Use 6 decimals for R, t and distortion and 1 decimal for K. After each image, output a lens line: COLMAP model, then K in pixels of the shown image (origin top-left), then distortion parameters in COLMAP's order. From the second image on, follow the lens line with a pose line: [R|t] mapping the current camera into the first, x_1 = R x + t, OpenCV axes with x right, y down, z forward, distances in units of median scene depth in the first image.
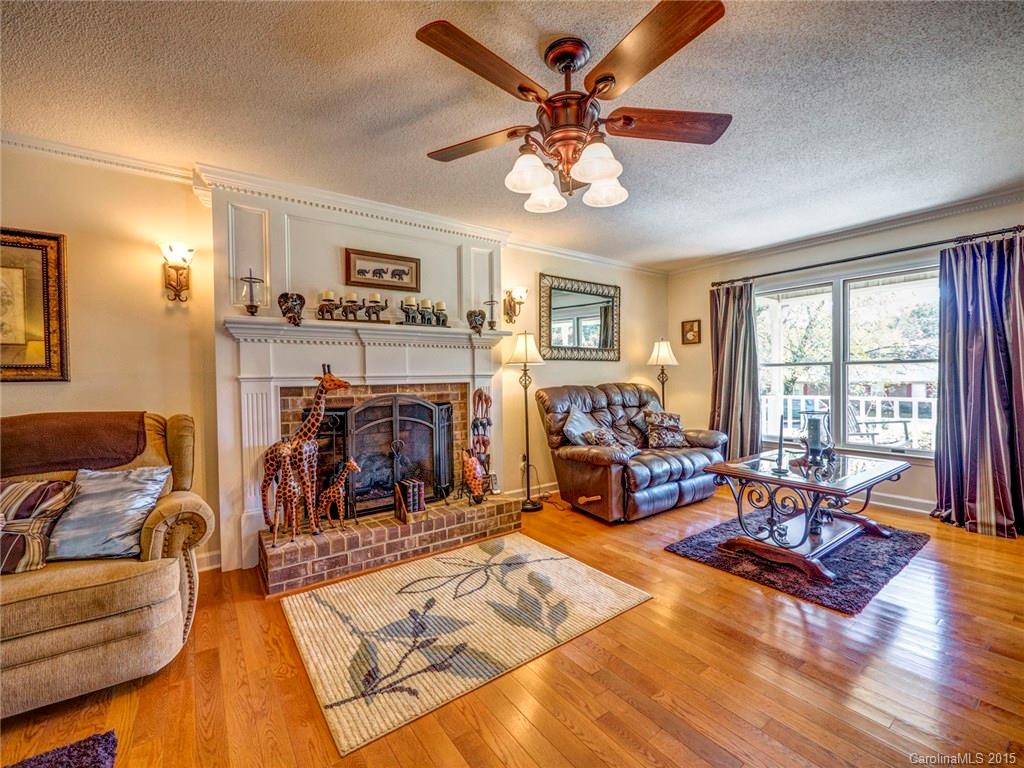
lens RADIAL K [[437.1, 0, 517.0], [0, 437.1, 384.2], [0, 0, 1]] dist [-0.005771, -0.000164]
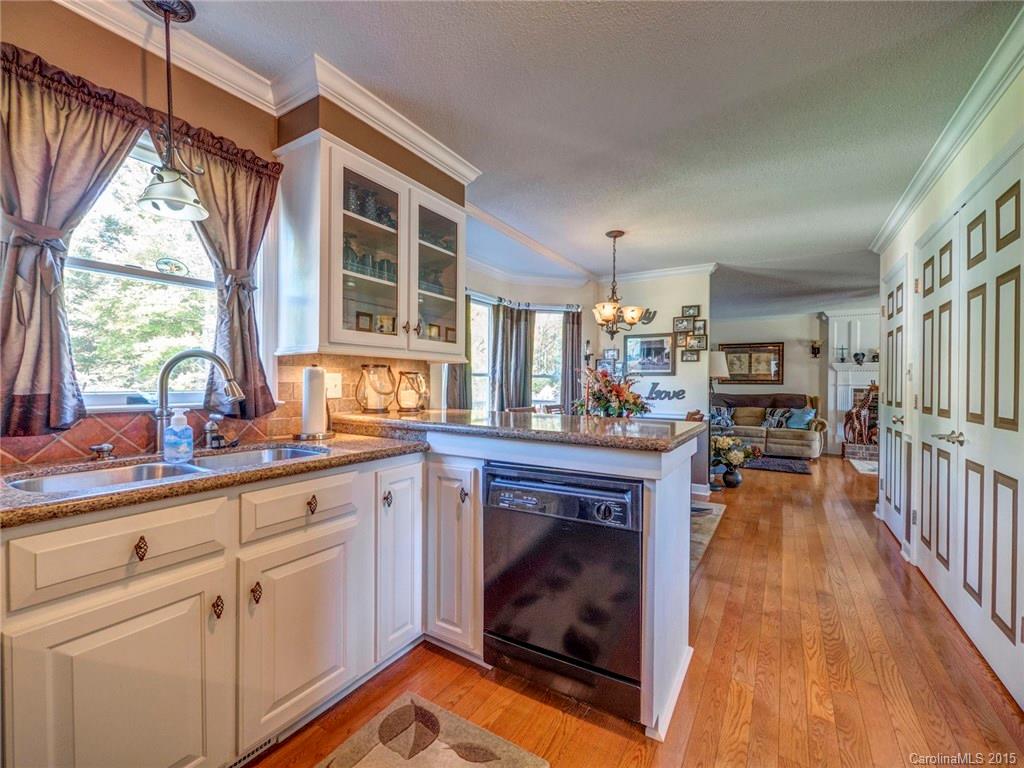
lens RADIAL K [[427.5, 0, 512.0], [0, 427.5, 384.0], [0, 0, 1]] dist [-0.002109, -0.000169]
pose [[0.358166, 0.023931, -0.933351, 1.192856], [-0.029519, 0.999462, 0.014298, 0.003417], [0.933191, 0.022431, 0.358680, -1.958995]]
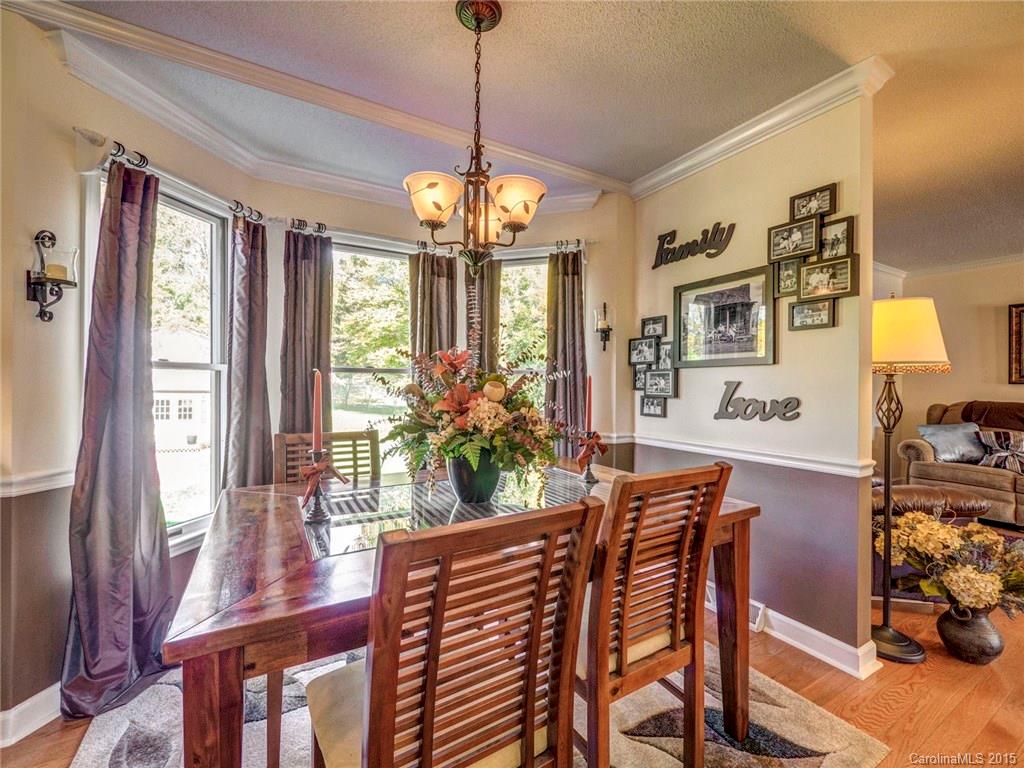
lens RADIAL K [[427.5, 0, 512.0], [0, 427.5, 384.0], [0, 0, 1]] dist [-0.002109, -0.000169]
pose [[-0.105483, 0.019049, -0.994239, 0.531101], [-0.017688, 0.999622, 0.021029, 0.001242], [0.994264, 0.019804, -0.105106, -1.002595]]
